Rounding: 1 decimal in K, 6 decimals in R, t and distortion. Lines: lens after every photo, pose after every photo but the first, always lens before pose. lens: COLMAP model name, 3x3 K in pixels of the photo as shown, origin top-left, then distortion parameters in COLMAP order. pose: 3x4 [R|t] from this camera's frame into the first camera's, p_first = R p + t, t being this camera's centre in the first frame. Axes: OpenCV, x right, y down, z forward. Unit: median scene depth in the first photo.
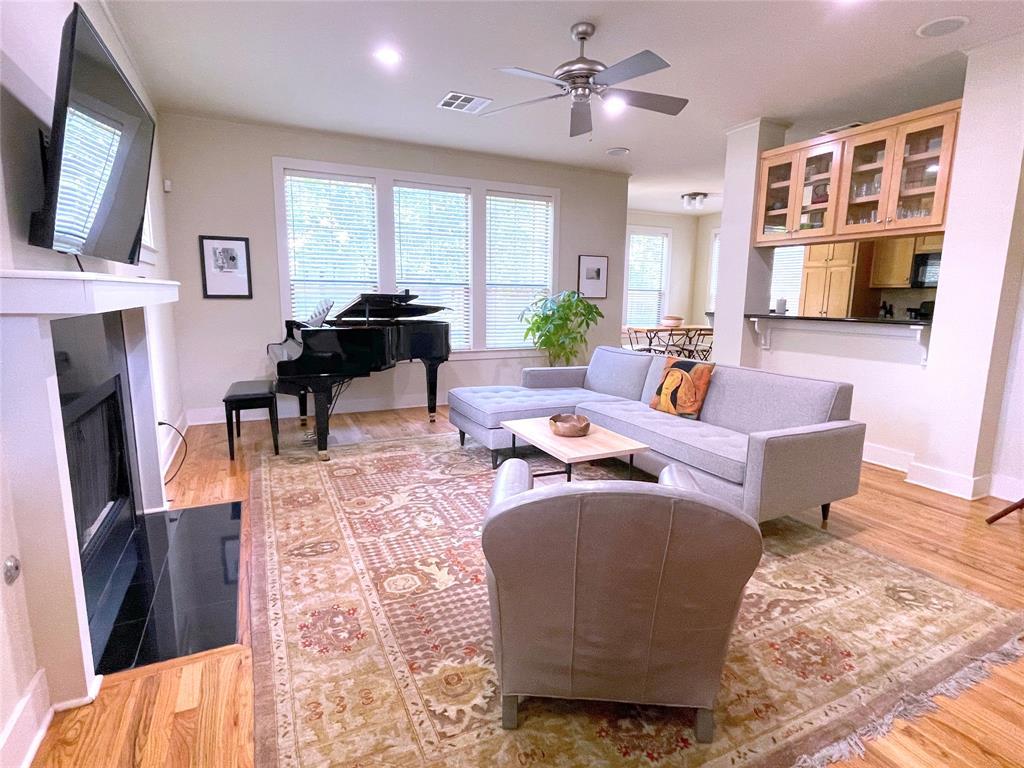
lens RADIAL K [[524.1, 0, 512.0], [0, 524.1, 384.0], [0, 0, 1]] dist [0.000280, 0.000095]
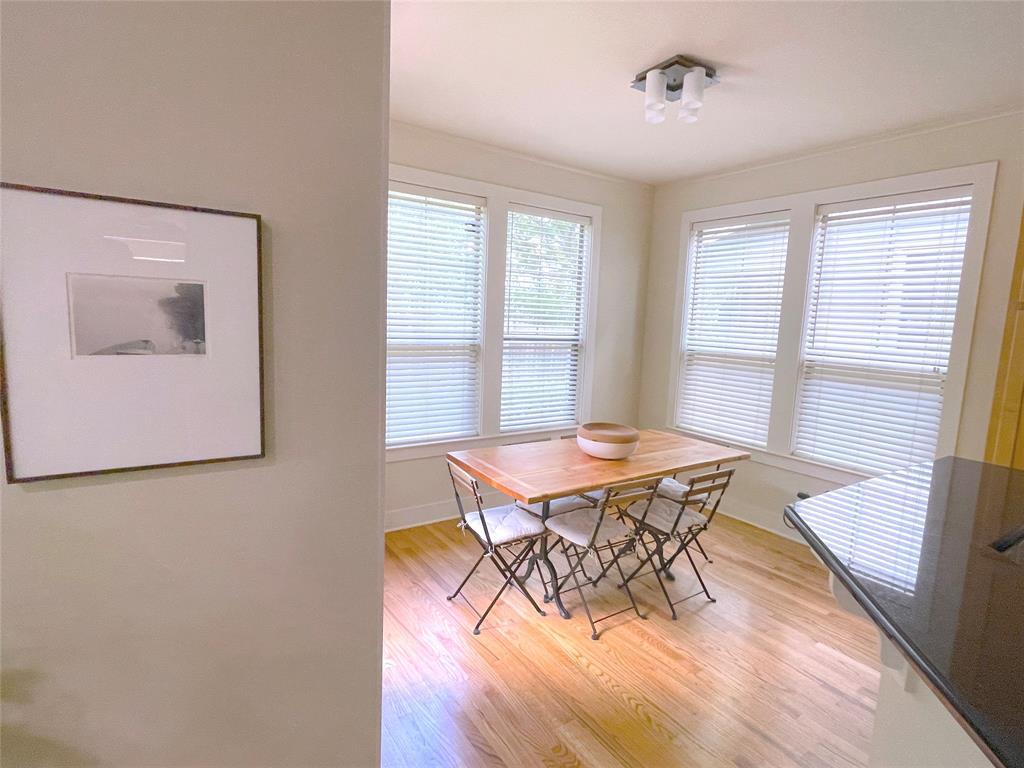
lens RADIAL K [[524.1, 0, 512.0], [0, 524.1, 384.0], [0, 0, 1]] dist [0.000280, 0.000095]
pose [[0.988822, 0.006636, 0.148953, 0.201021], [-0.001551, 0.999413, -0.034234, -0.157272], [-0.149093, 0.033620, 0.988252, 0.703992]]
